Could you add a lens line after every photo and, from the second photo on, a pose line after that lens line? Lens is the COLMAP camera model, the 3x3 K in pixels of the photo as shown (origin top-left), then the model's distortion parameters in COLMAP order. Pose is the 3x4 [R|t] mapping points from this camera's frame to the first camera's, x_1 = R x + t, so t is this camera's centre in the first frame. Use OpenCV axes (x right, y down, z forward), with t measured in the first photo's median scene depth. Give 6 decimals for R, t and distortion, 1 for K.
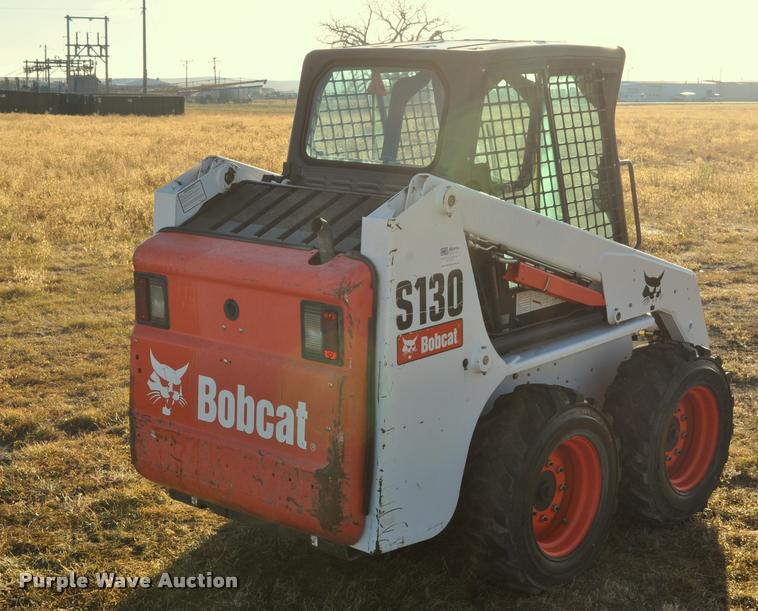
lens RADIAL K [[1328.9, 0, 379.0], [0, 1328.9, 305.5], [0, 0, 1]] dist [0.011712, 0.038265]
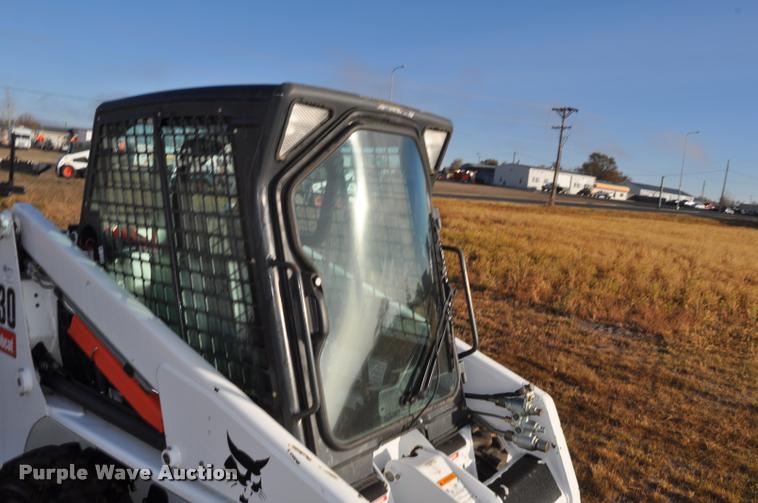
lens RADIAL K [[617.3, 0, 379.0], [0, 617.3, 251.5], [0, 0, 1]] dist [-0.094000, 0.023114]
pose [[0.077778, 0.121110, -0.989587, 0.584273], [-0.256725, 0.961554, 0.097502, -0.187837], [0.963350, 0.246468, 0.105880, 1.236214]]
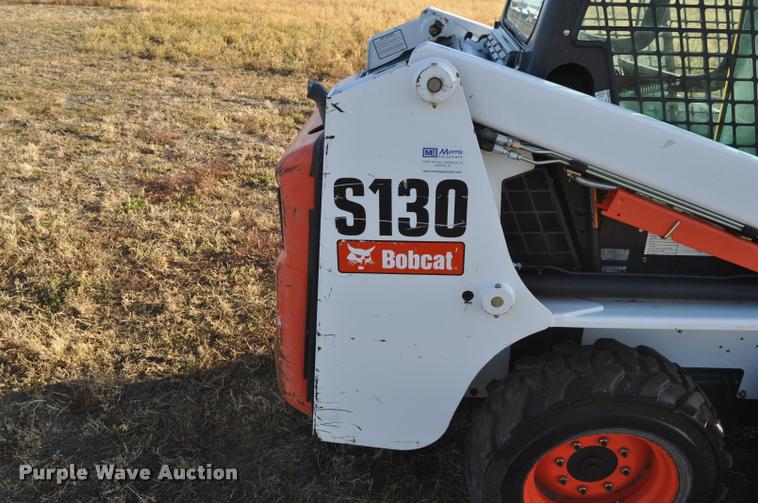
lens RADIAL K [[617.3, 0, 379.0], [0, 617.3, 251.5], [0, 0, 1]] dist [-0.094000, 0.023114]
pose [[0.608580, 0.352507, -0.710894, 0.290620], [-0.156571, 0.931637, 0.327930, -0.095710], [0.777892, -0.088266, 0.622168, 0.744357]]
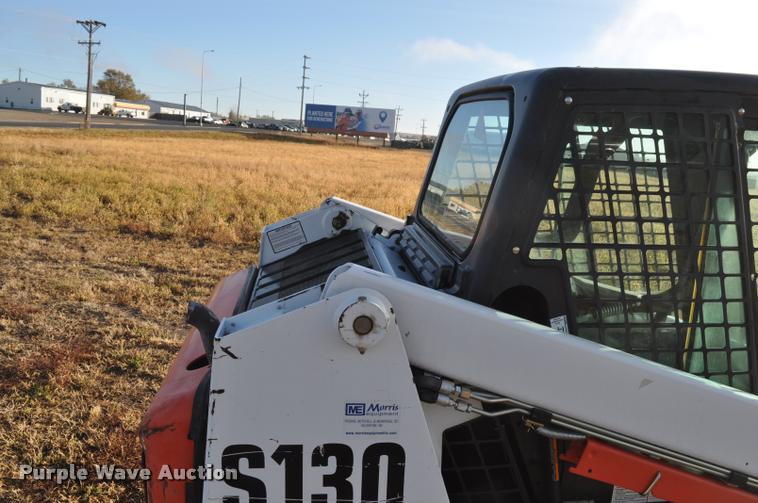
lens RADIAL K [[617.3, 0, 379.0], [0, 617.3, 251.5], [0, 0, 1]] dist [-0.094000, 0.023114]
pose [[0.743401, 0.173367, -0.645986, 0.206262], [-0.182154, 0.981793, 0.053868, -0.118528], [0.643564, 0.077624, 0.761446, 0.791549]]
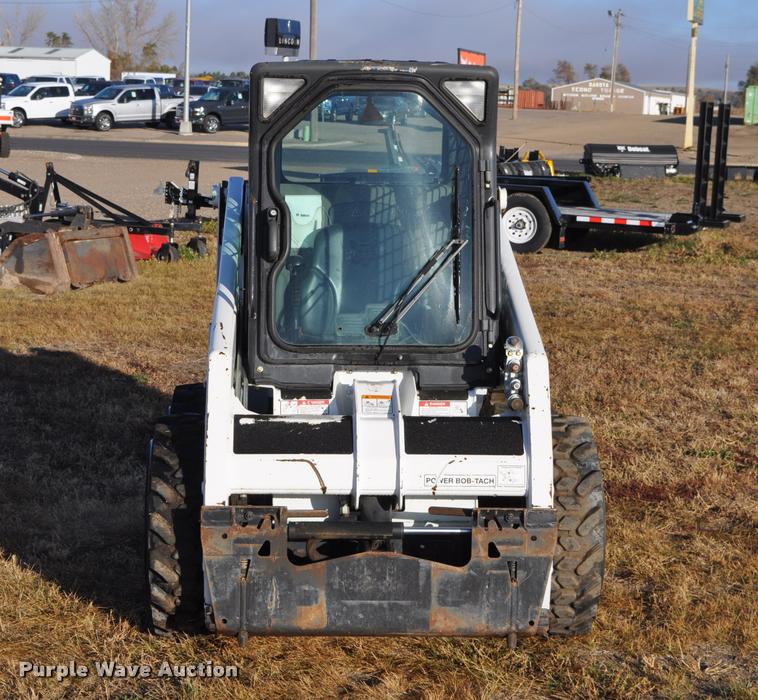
lens RADIAL K [[1749.7, 0, 379.0], [0, 1749.7, 350.0], [0, 0, 1]] dist [-0.053752, -0.280471]
pose [[-0.728127, 0.068079, -0.682053, 1.086430], [-0.141270, 0.958788, 0.246514, -0.367229], [0.670726, 0.275847, -0.688502, 2.252345]]
